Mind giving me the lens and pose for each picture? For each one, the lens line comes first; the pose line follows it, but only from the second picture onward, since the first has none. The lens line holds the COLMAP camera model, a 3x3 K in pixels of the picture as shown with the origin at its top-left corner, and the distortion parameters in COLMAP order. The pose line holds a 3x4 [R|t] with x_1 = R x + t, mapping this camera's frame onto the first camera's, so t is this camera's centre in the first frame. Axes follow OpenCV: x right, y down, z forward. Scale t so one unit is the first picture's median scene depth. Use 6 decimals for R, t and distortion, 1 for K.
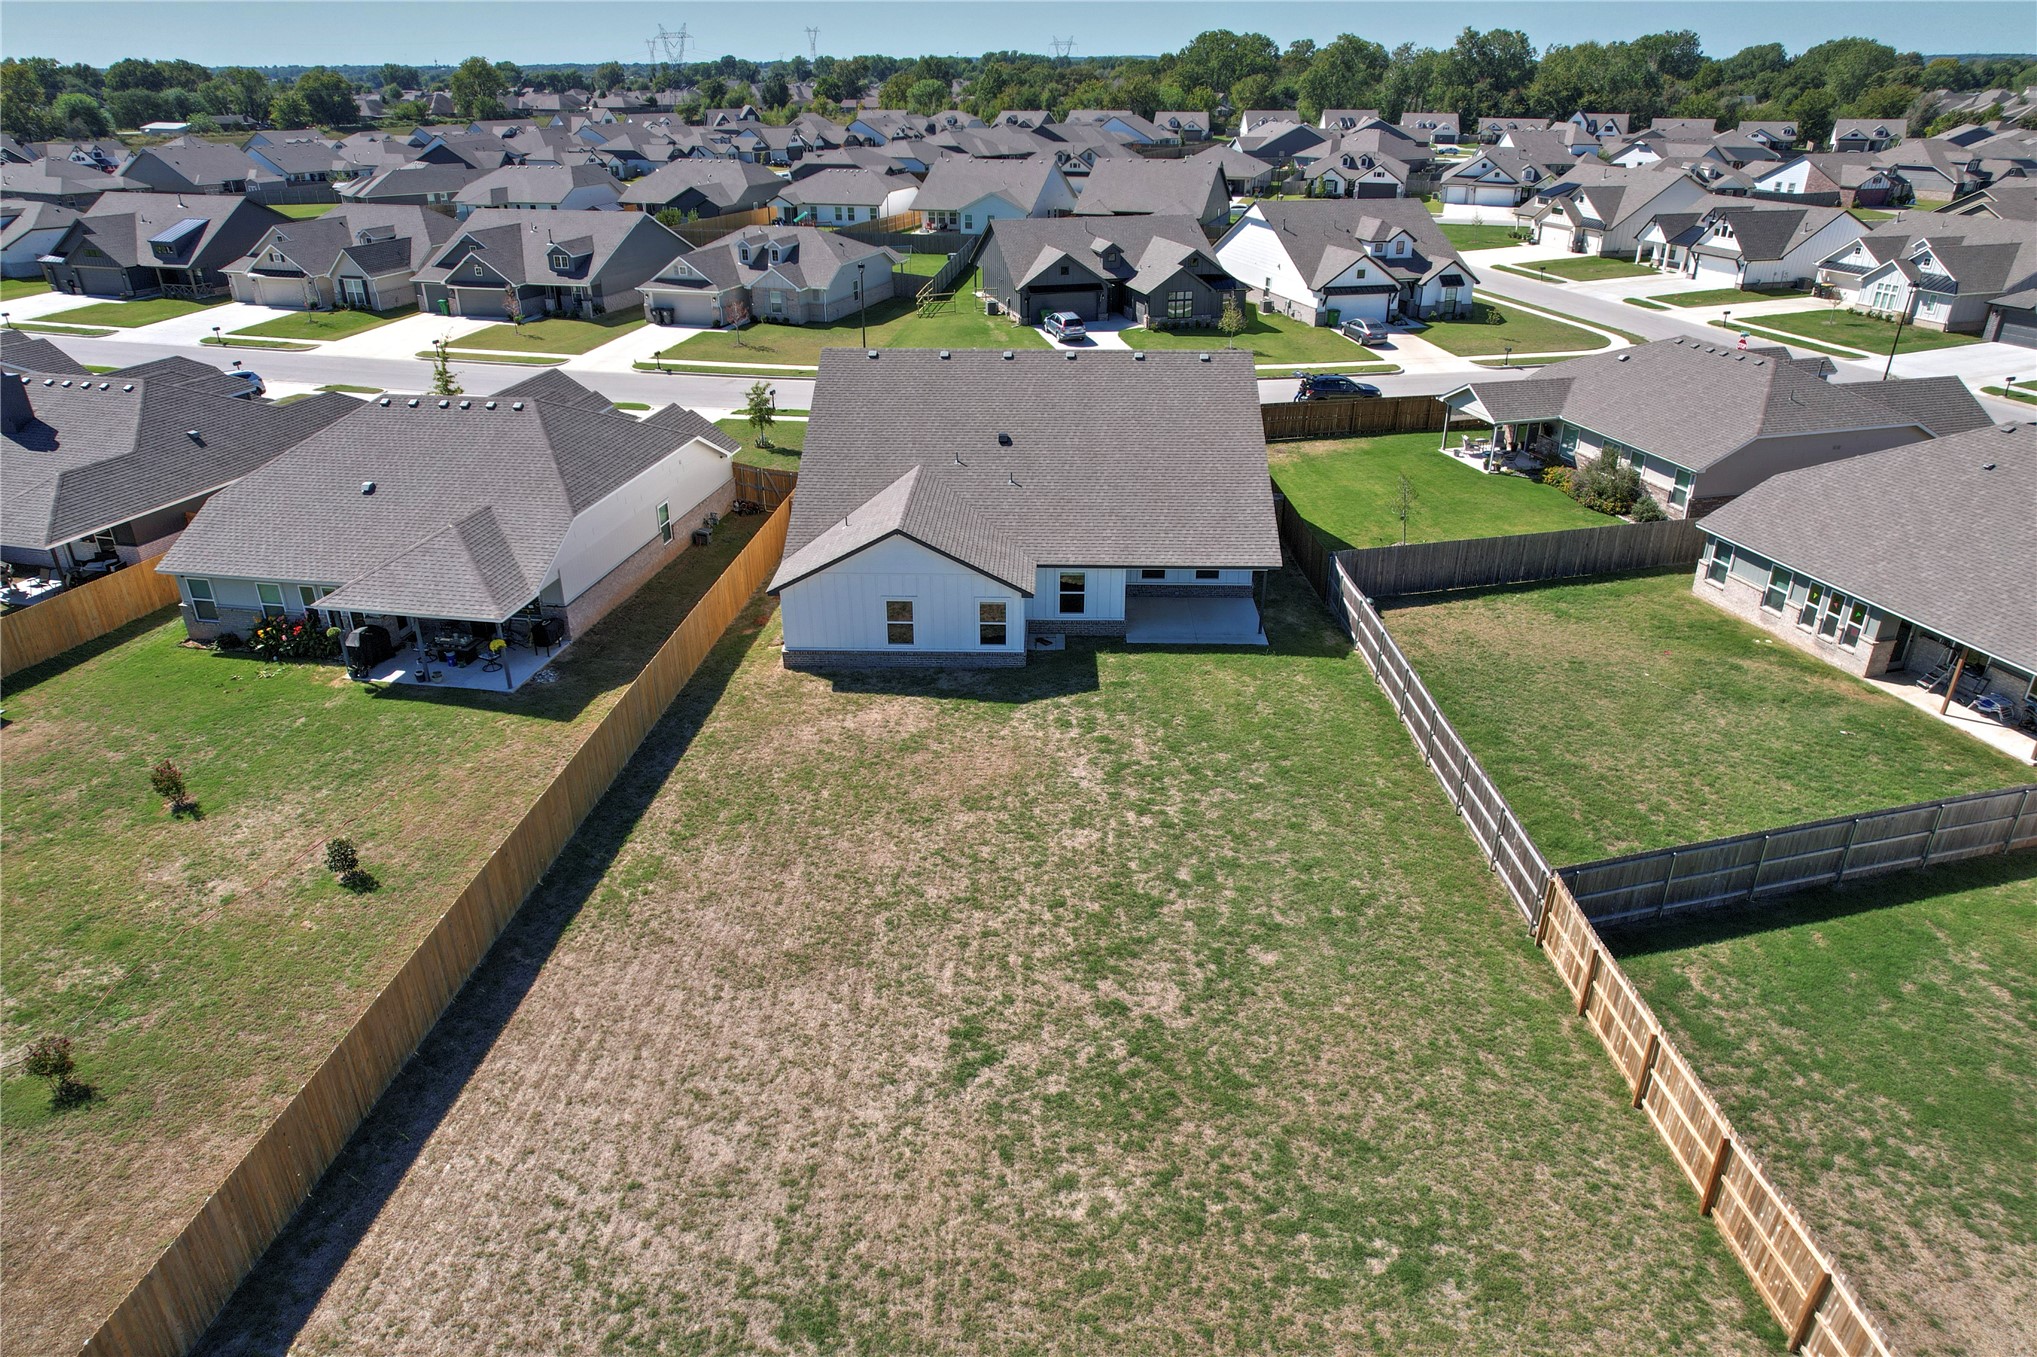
lens RADIAL K [[1301.8, 0, 1018.5], [0, 1301.8, 678.5], [0, 0, 1]] dist [-0.081253, 0.076797]
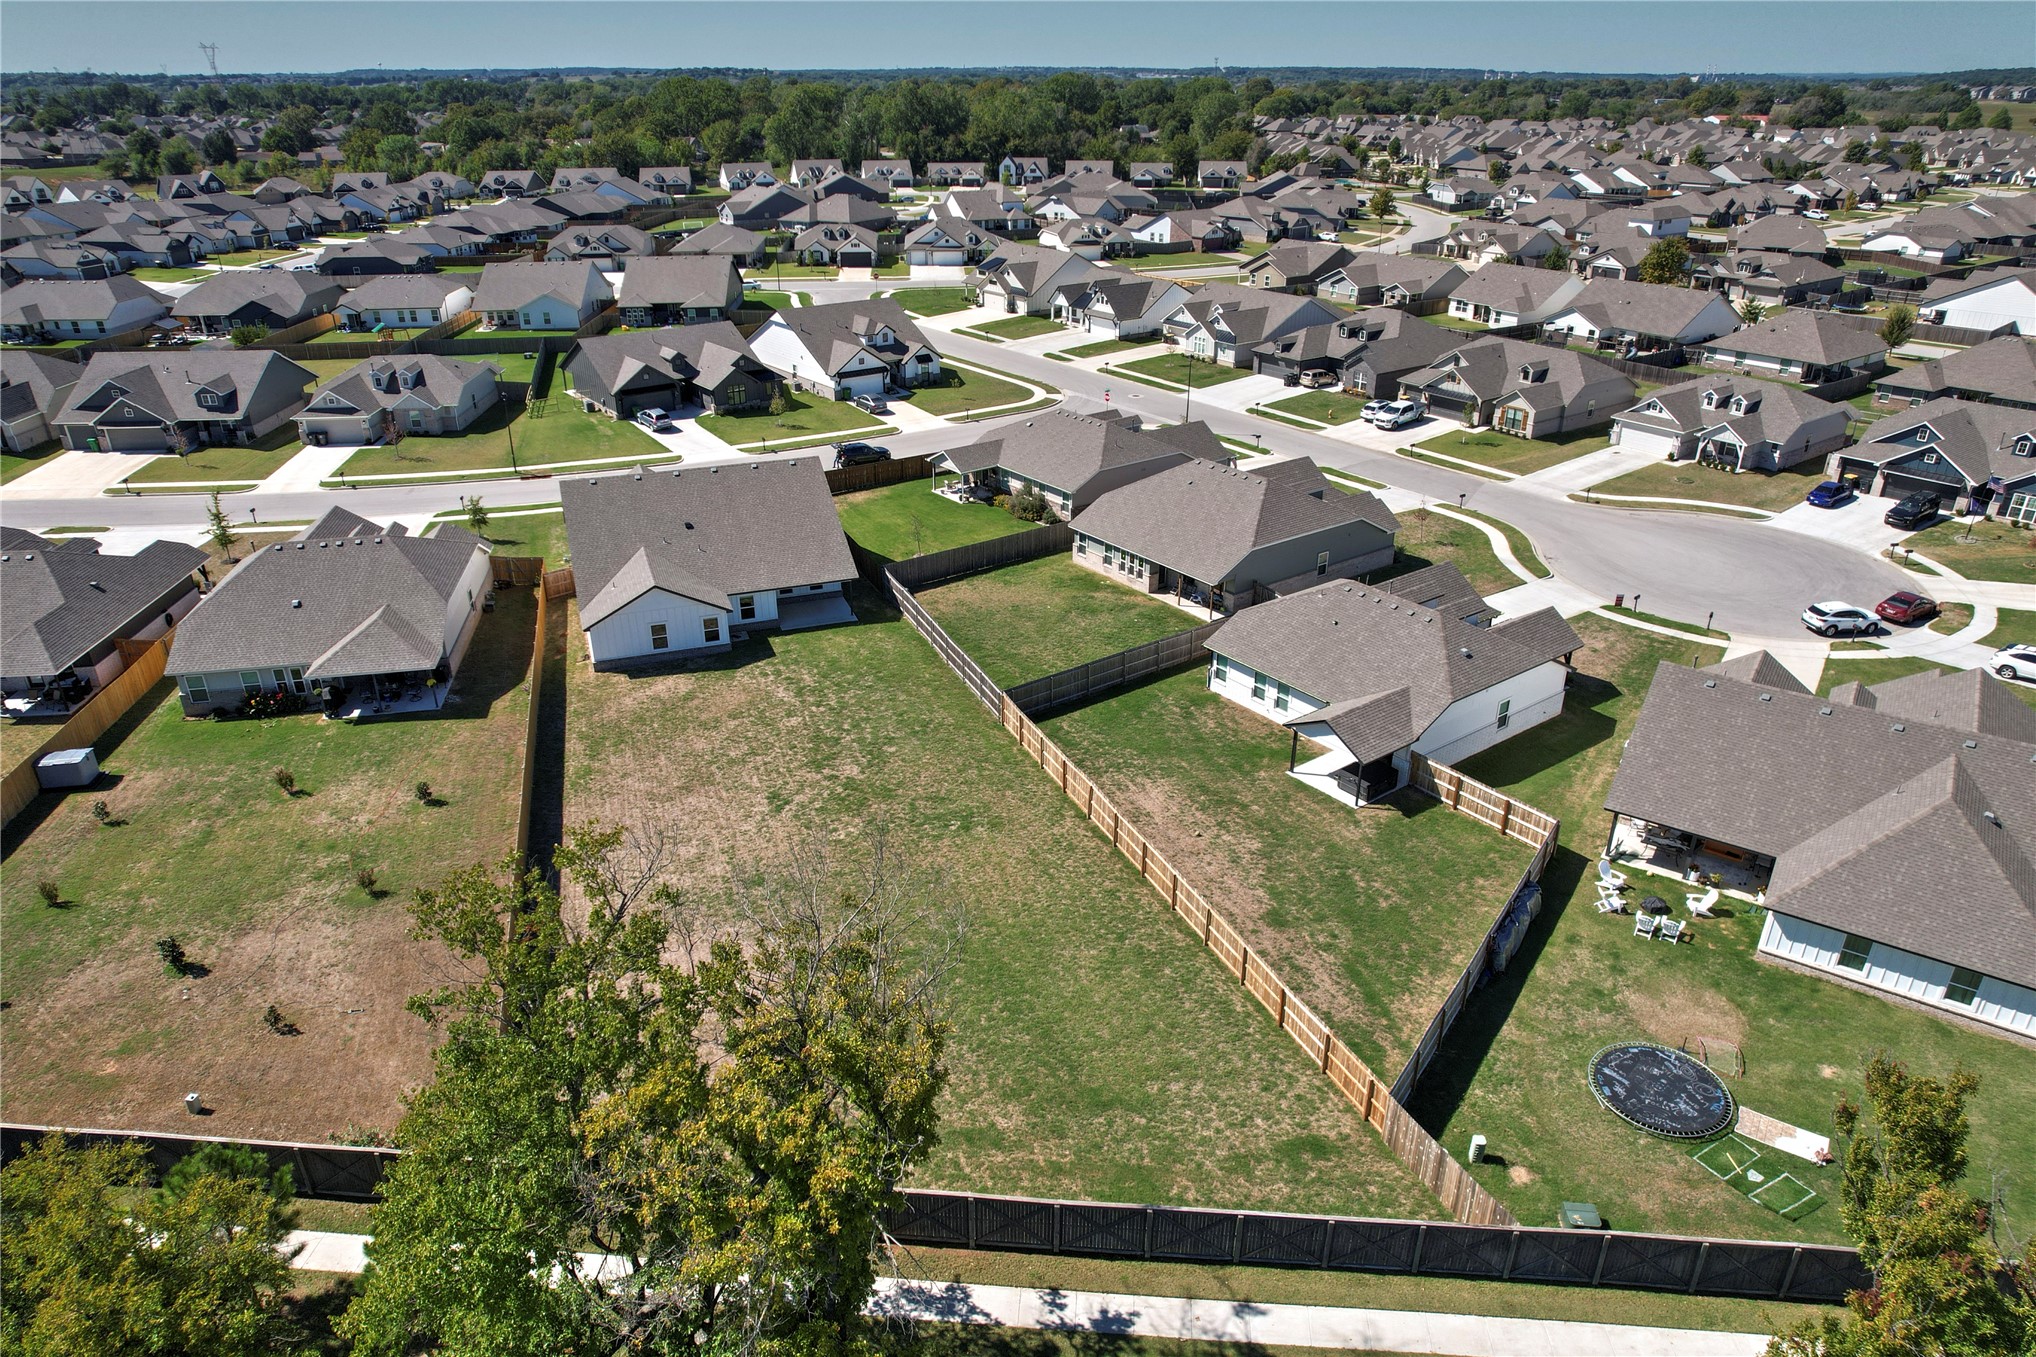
lens RADIAL K [[1301.5, 0, 1018.0], [0, 1301.5, 678.5], [0, 0, 1]] dist [-0.070498, 0.057252]
pose [[0.927621, -0.156623, 0.339099, -0.110891], [0.158201, 0.987135, 0.023172, 0.022932], [-0.338366, 0.032151, 0.940465, -0.382724]]
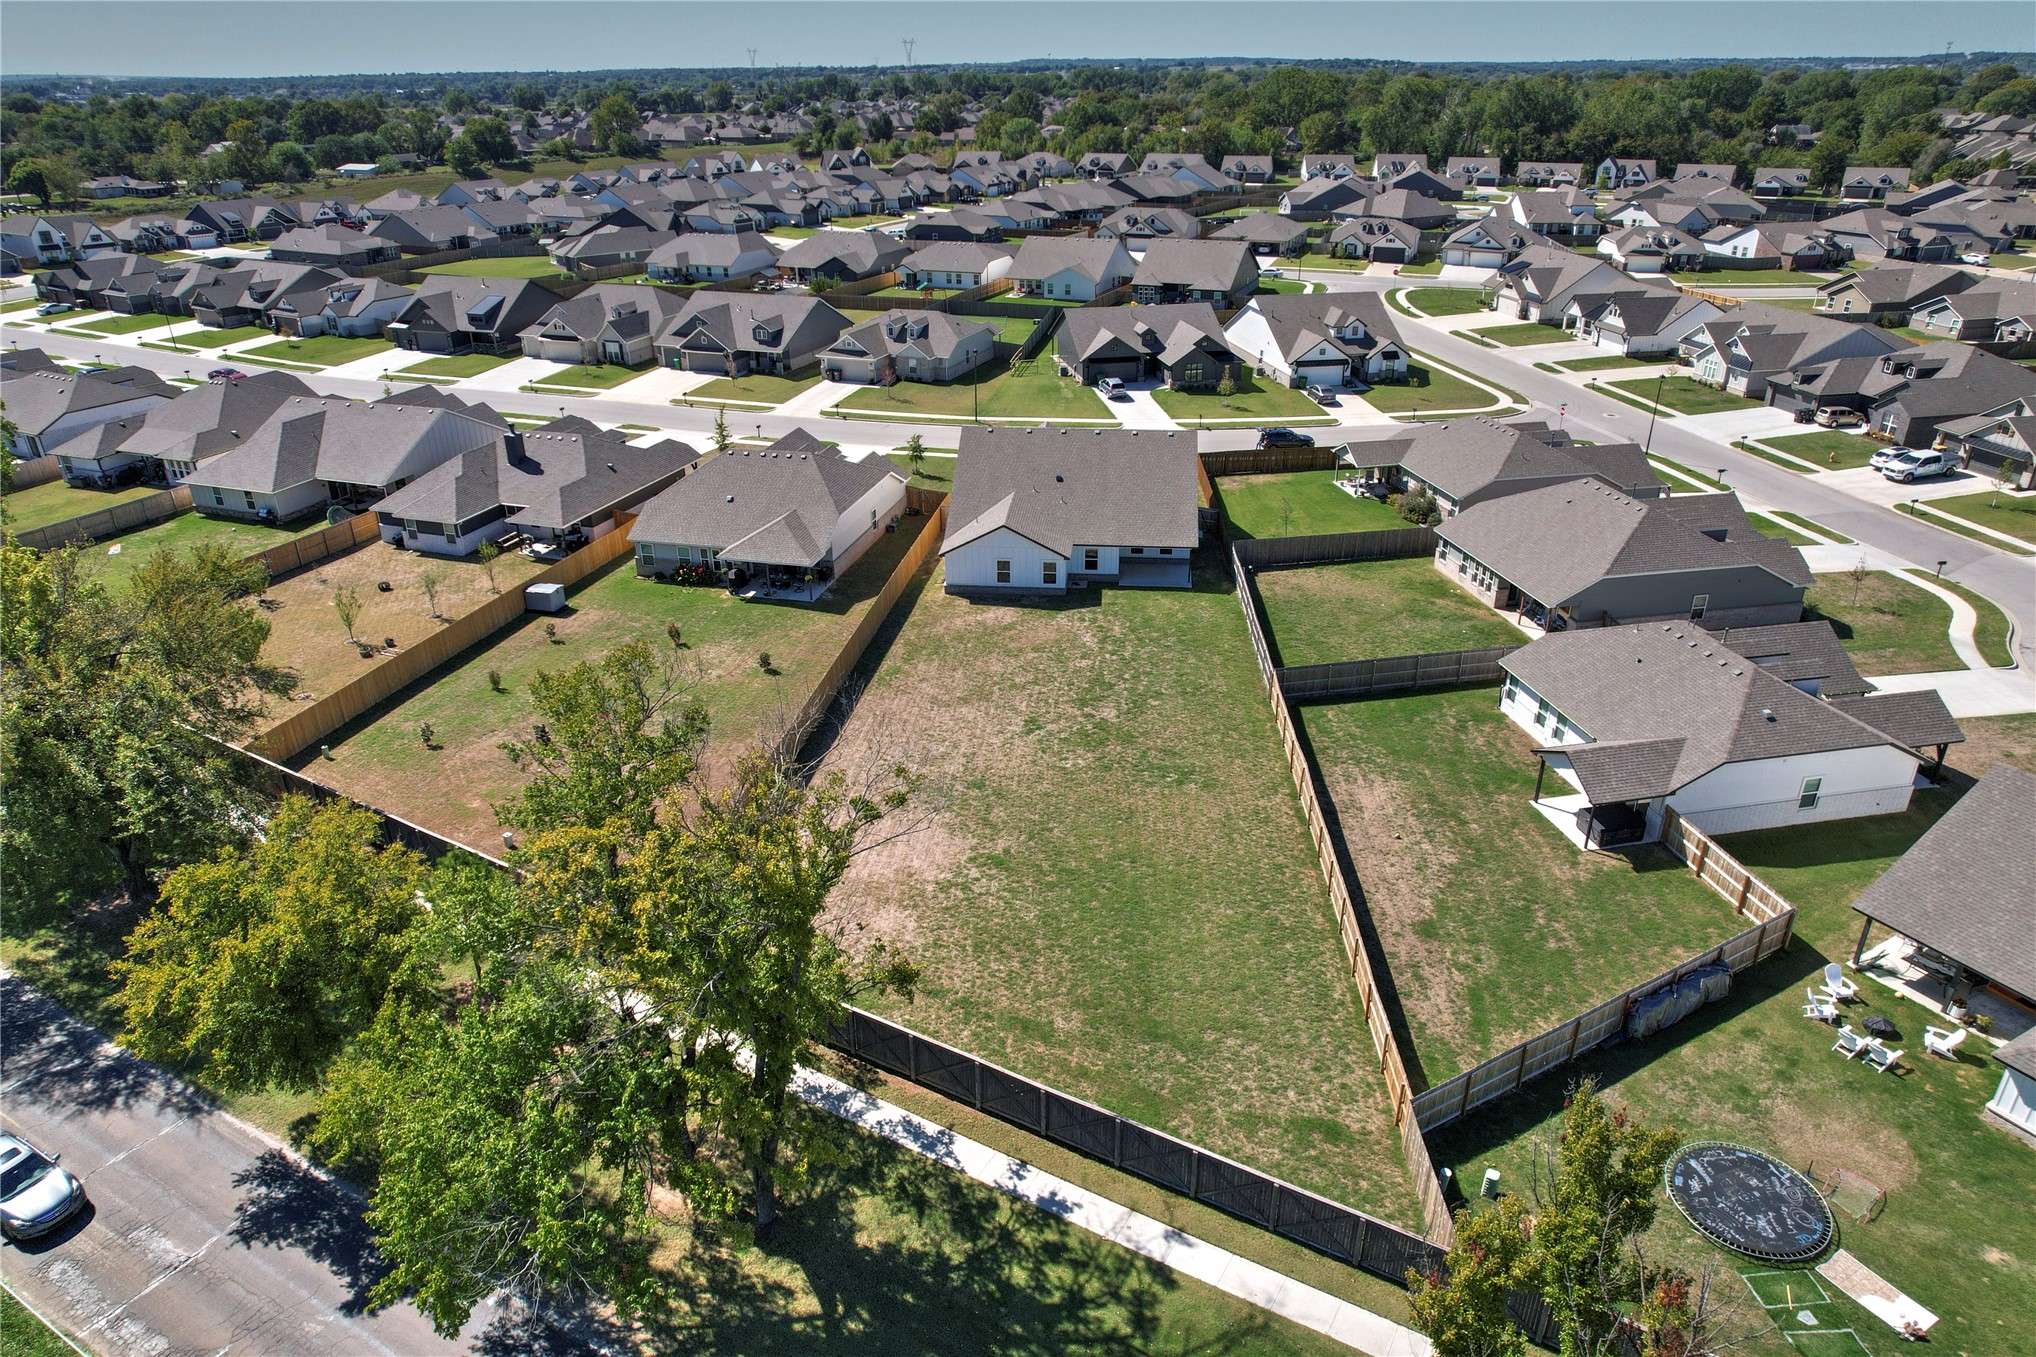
lens RADIAL K [[1301.5, 0, 1018.0], [0, 1301.5, 678.5], [0, 0, 1]] dist [-0.070498, 0.057252]
pose [[0.997884, 0.022995, -0.060812, 0.025522], [-0.022984, 0.999735, 0.000878, 0.053639], [0.060816, 0.000521, 0.998149, -0.449281]]
